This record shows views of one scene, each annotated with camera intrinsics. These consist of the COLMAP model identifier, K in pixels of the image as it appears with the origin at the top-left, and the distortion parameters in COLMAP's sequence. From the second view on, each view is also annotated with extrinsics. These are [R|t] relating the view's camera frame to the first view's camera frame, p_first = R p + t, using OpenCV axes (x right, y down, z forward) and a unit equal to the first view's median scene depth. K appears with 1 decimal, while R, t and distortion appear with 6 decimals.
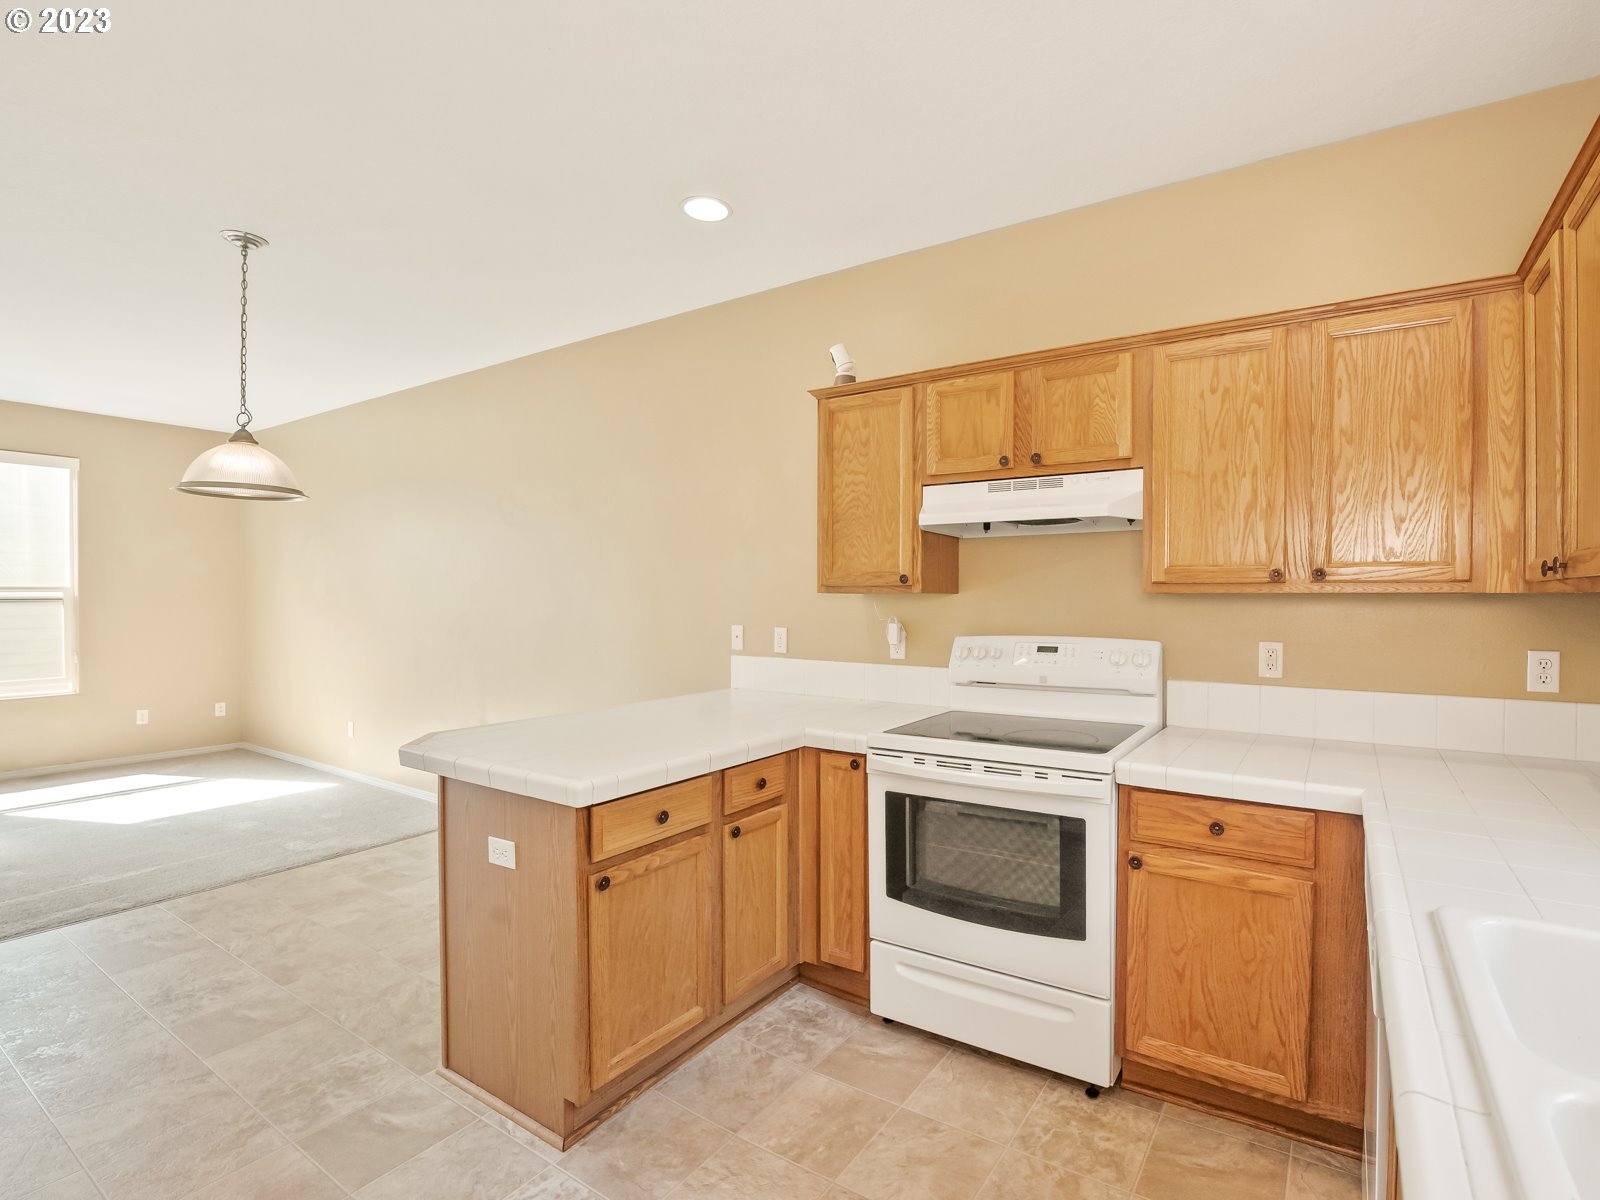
lens RADIAL K [[750.6, 0, 897.3], [0, 750.6, 605.2], [0, 0, 1]] dist [-0.024269, 0.000207]
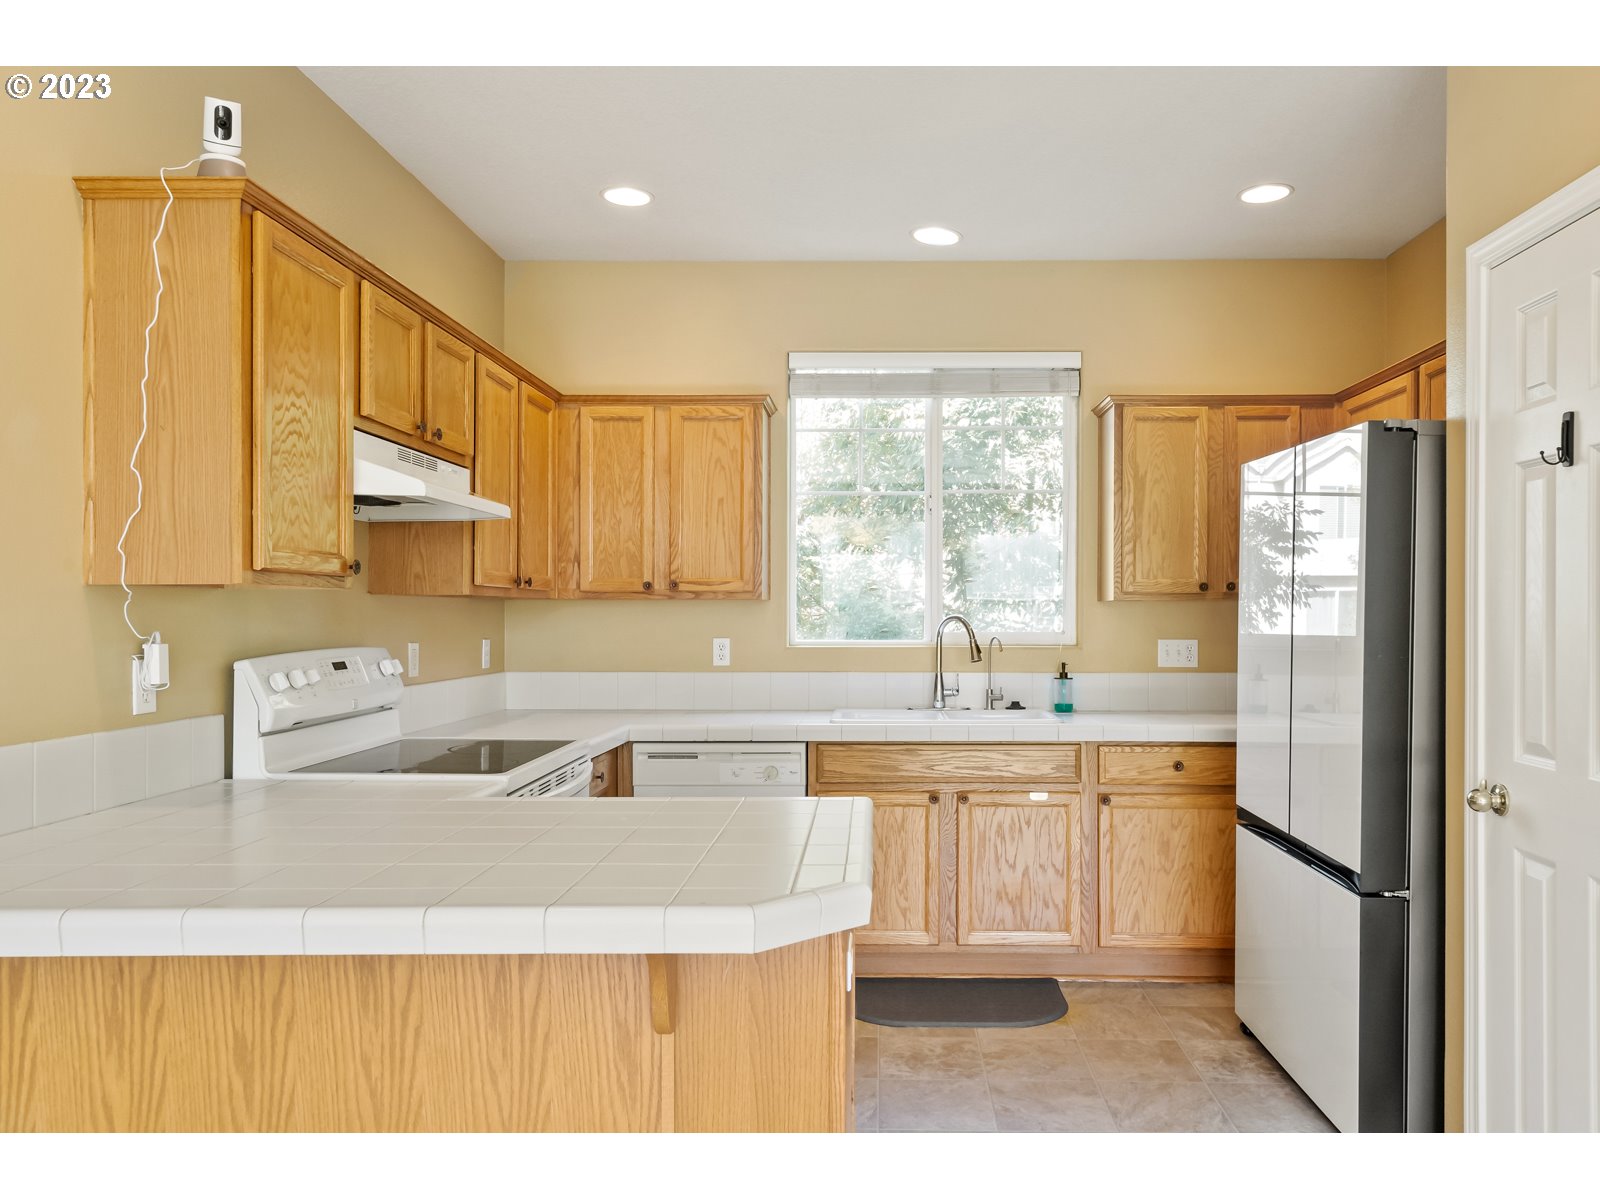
lens RADIAL K [[1151.5, 0, 857.9], [0, 1151.5, 614.8], [0, 0, 1]] dist [0.029858, 0.000522]
pose [[-0.493989, -0.003028, 0.869463, -1.264699], [0.008434, 0.999930, 0.008274, 0.002343], [-0.869427, 0.011420, -0.493929, 1.310424]]
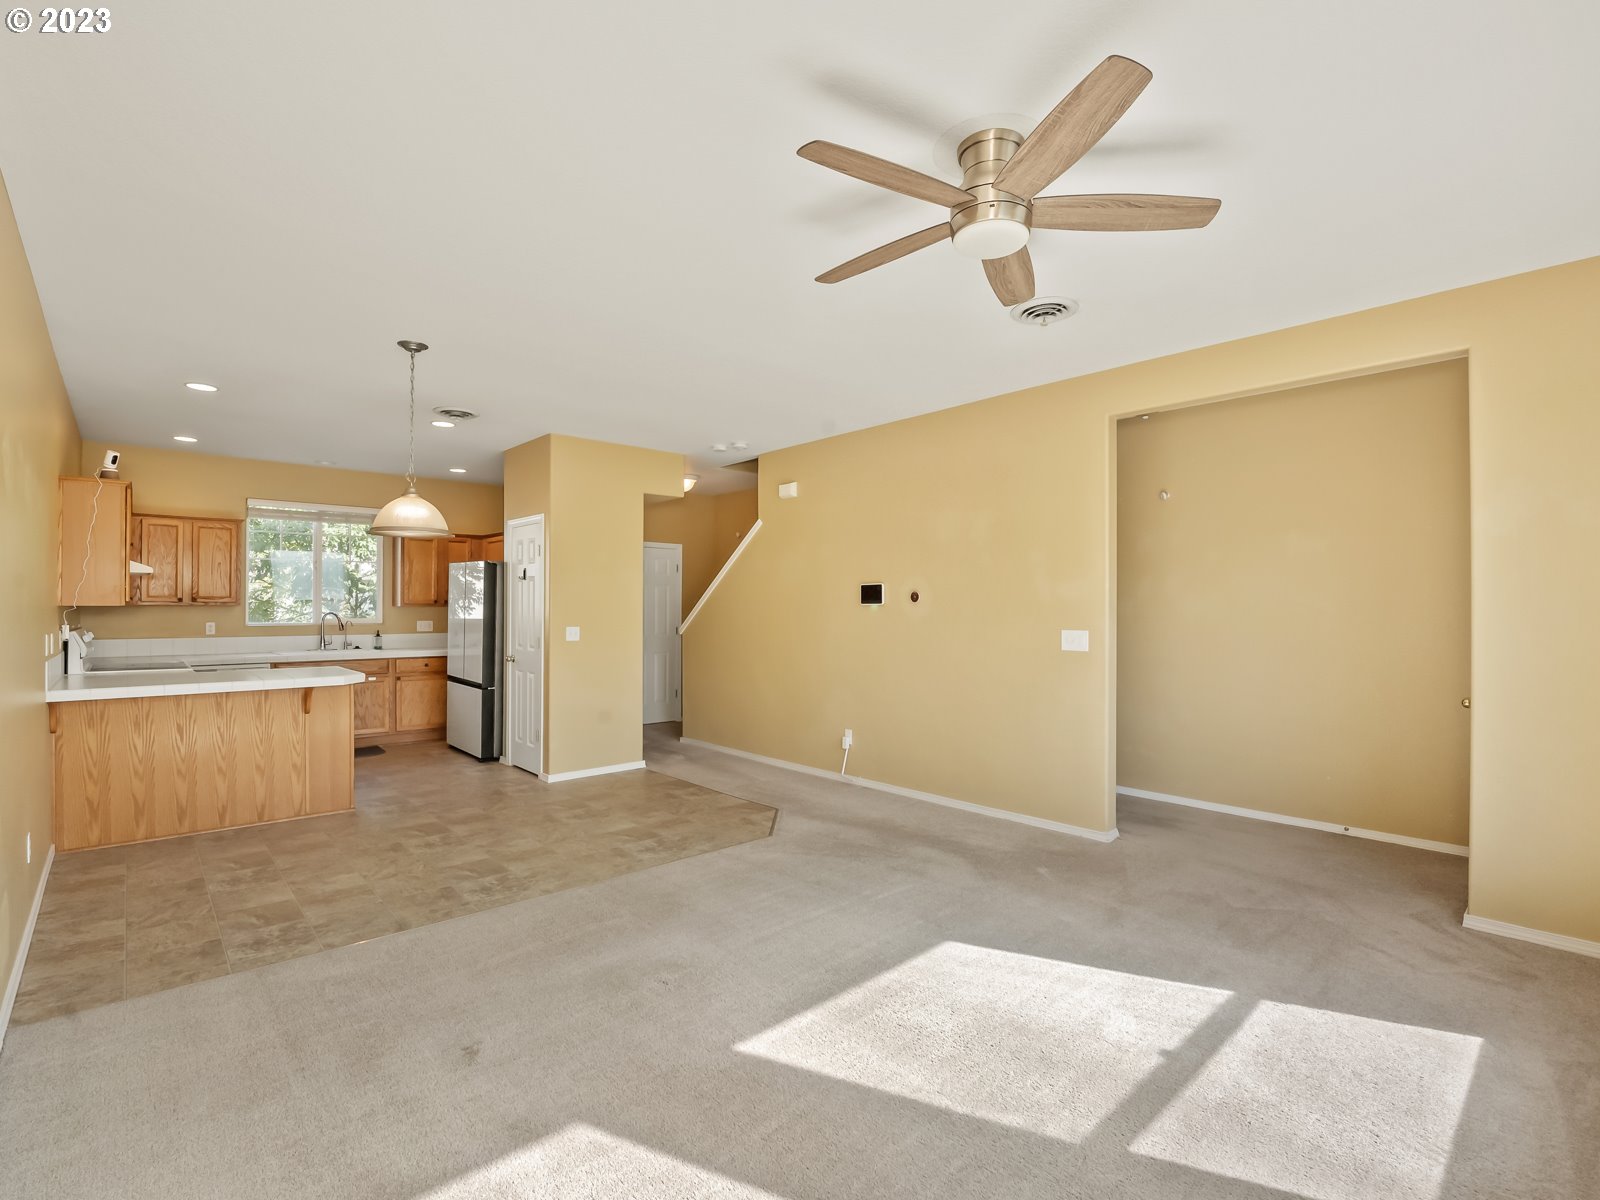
lens RADIAL K [[758.5, 0, 800.0], [0, 758.5, 600.0], [0, 0, 1]] dist [-0.017340, 0.000001]
pose [[-0.954445, -0.003516, 0.298365, -2.522249], [-0.002357, 0.999988, 0.004245, -0.049402], [-0.298376, 0.003349, -0.954442, 2.685504]]
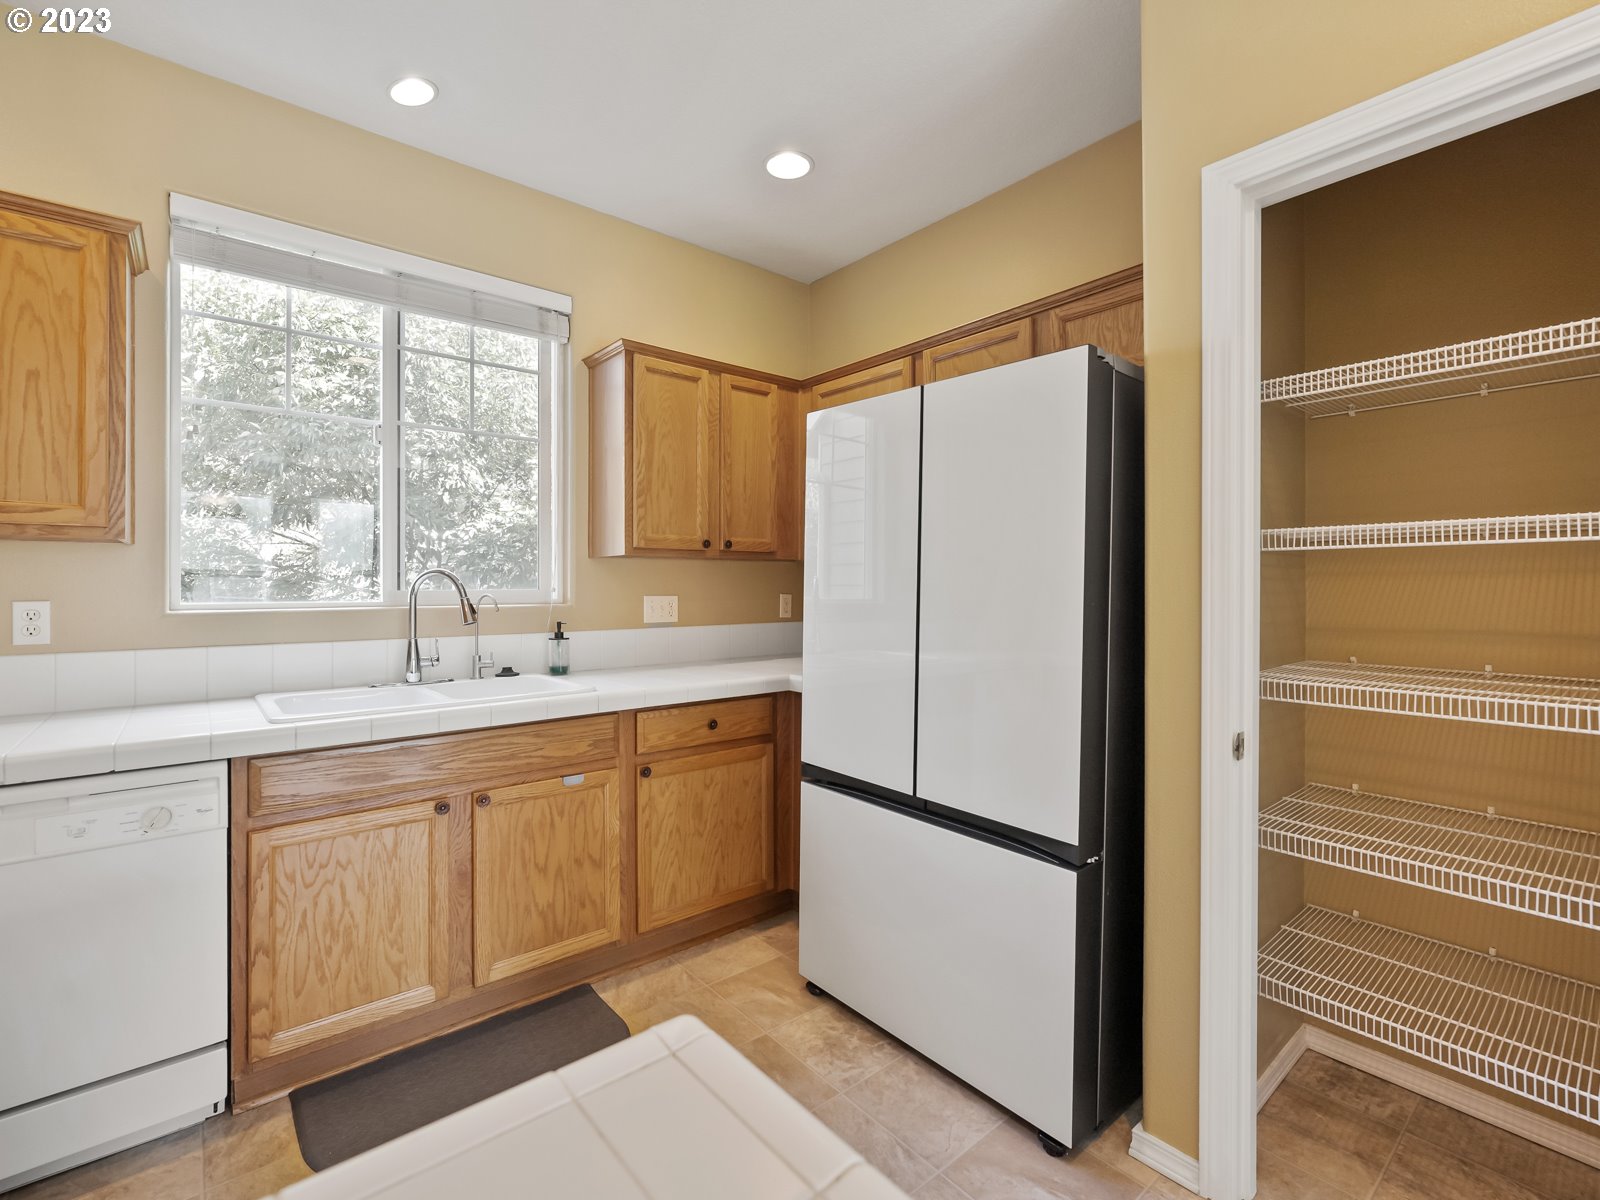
lens RADIAL K [[729.1, 0, 797.3], [0, 729.1, 585.6], [0, 0, 1]] dist [-0.004243, 0.000173]
pose [[-0.941833, -0.001170, 0.336079, -0.448808], [0.003125, 0.999920, 0.012239, 0.033543], [-0.336067, 0.012577, -0.941754, 0.989651]]
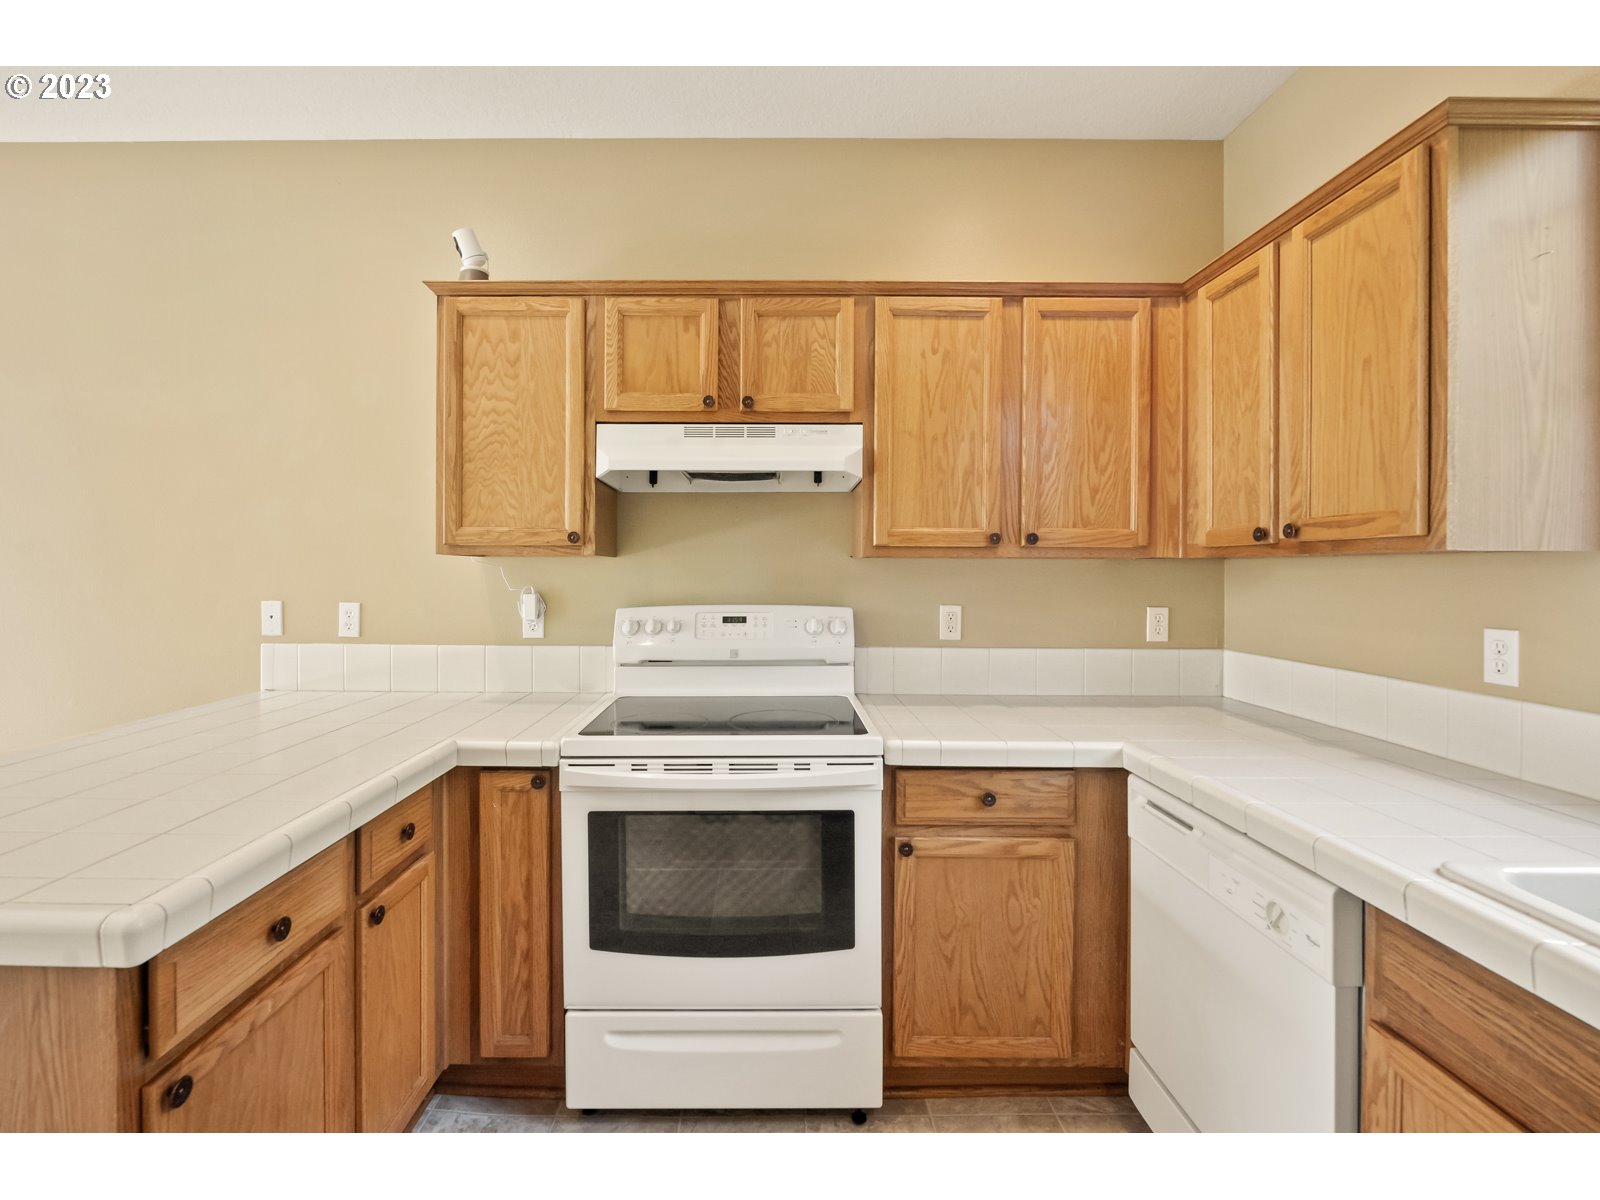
lens RADIAL K [[708.3, 0, 765.0], [0, 708.3, 575.0], [0, 0, 1]] dist [-0.011834, 0.000022]
pose [[0.862157, -0.001718, 0.506639, -0.230338], [0.003690, 0.999989, -0.002889, 0.009282], [-0.506628, 0.004360, 0.862154, 0.292883]]
